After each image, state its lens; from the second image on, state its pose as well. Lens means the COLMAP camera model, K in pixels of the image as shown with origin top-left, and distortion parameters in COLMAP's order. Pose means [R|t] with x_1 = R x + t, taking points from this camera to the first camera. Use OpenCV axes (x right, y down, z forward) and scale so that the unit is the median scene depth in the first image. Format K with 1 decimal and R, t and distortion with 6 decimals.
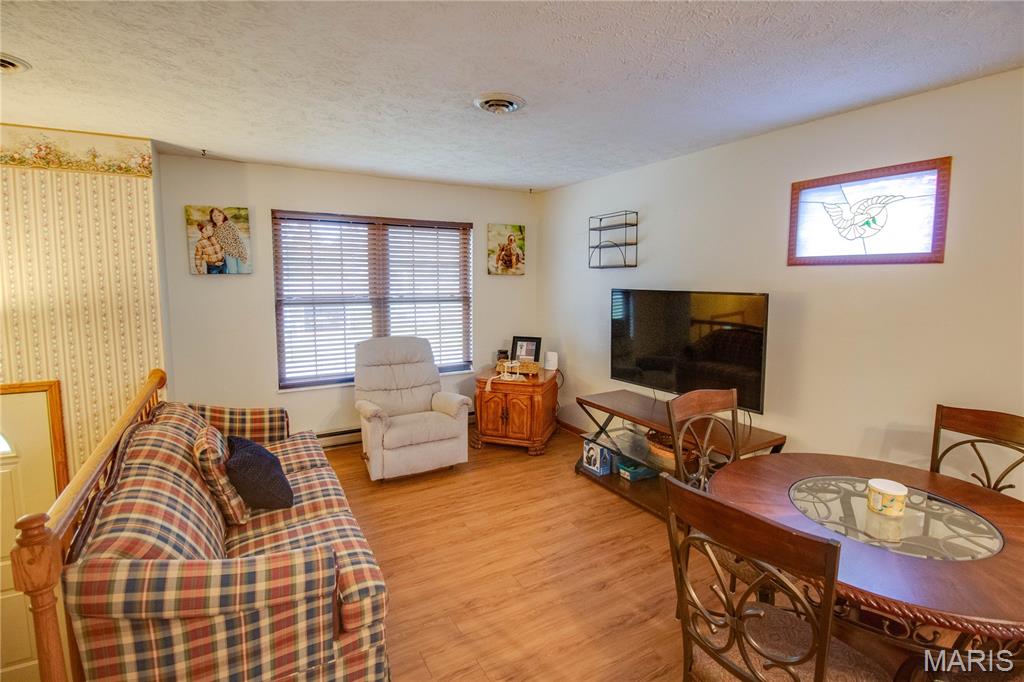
lens RADIAL K [[487.0, 0, 519.2], [0, 487.0, 323.1], [0, 0, 1]] dist [-0.001697, -0.012471]
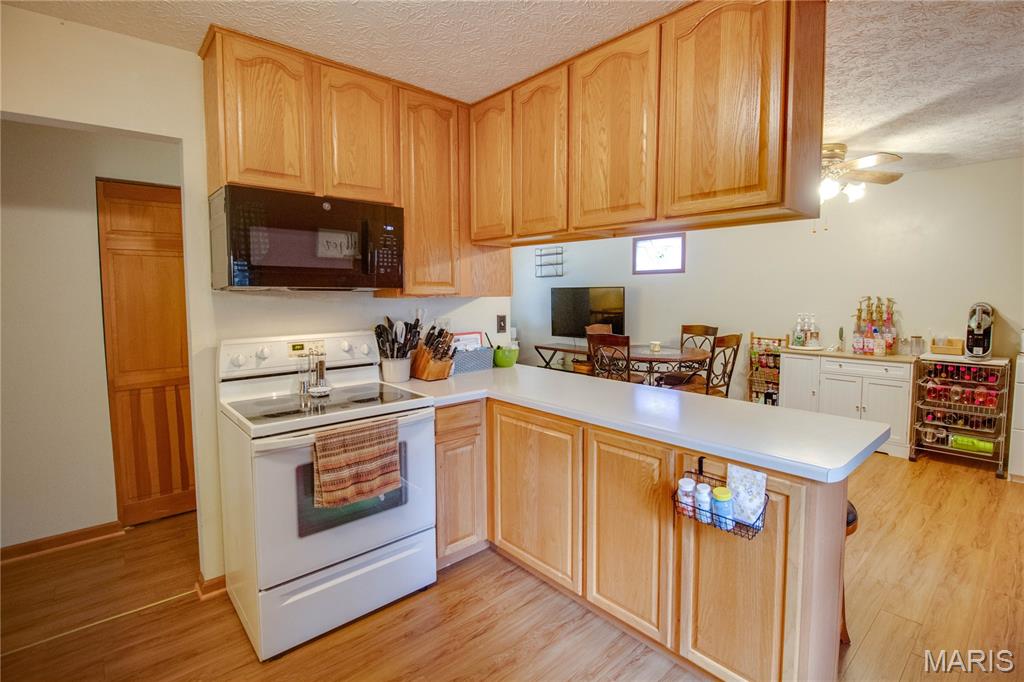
lens RADIAL K [[482.7, 0, 522.9], [0, 482.7, 323.1], [0, 0, 1]] dist [-0.002065, -0.012039]
pose [[0.977982, -0.022776, 0.207442, -0.360863], [0.029073, 0.999203, -0.027358, 0.134209], [-0.206653, 0.032786, 0.977865, -0.939986]]
